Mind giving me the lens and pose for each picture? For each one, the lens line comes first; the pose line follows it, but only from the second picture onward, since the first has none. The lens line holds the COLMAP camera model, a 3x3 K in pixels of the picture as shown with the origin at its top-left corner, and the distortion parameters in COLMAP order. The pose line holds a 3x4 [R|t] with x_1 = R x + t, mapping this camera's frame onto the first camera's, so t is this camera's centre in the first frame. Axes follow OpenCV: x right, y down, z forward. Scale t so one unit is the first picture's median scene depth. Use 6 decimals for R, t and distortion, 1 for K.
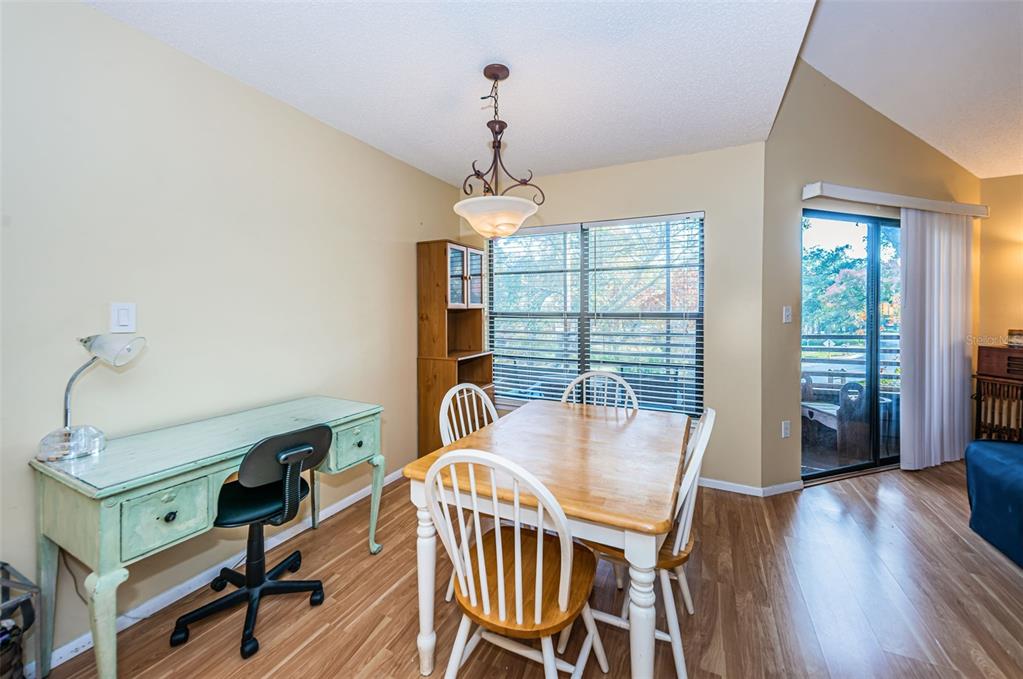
lens RADIAL K [[379.3, 0, 514.4], [0, 379.3, 303.2], [0, 0, 1]] dist [0.001891, 0.000131]
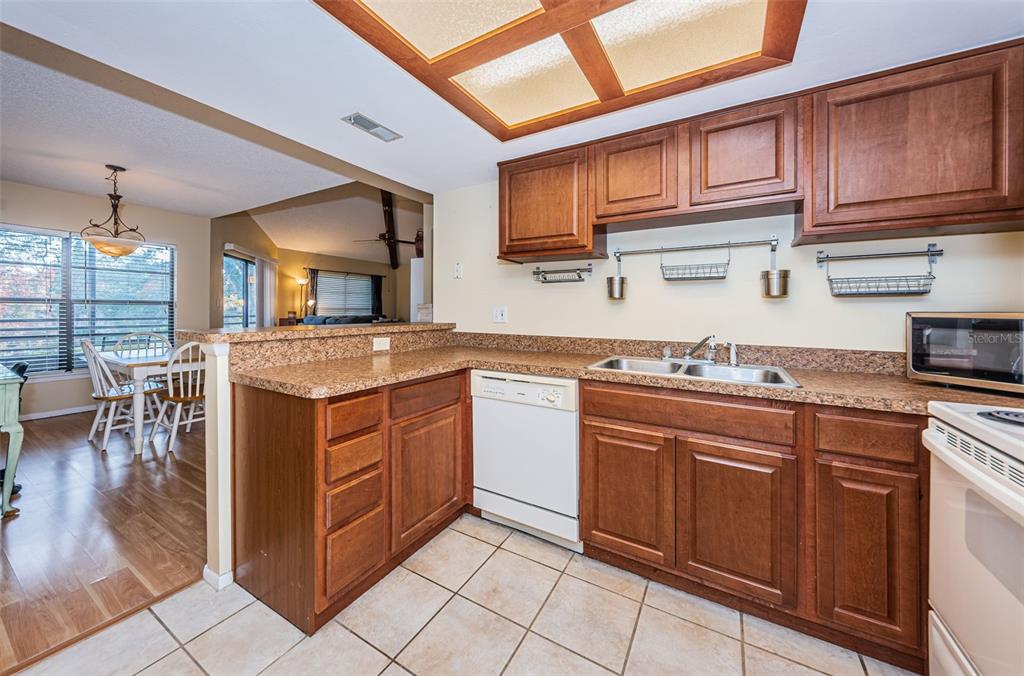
lens RADIAL K [[363.9, 0, 516.2], [0, 363.9, 311.7], [0, 0, 1]] dist [0.001382, 0.000102]
pose [[0.053014, 0.000378, 0.998594, -1.054721], [-0.018185, 0.999834, 0.000587, 0.042284], [-0.998428, -0.018191, 0.053012, -0.661831]]
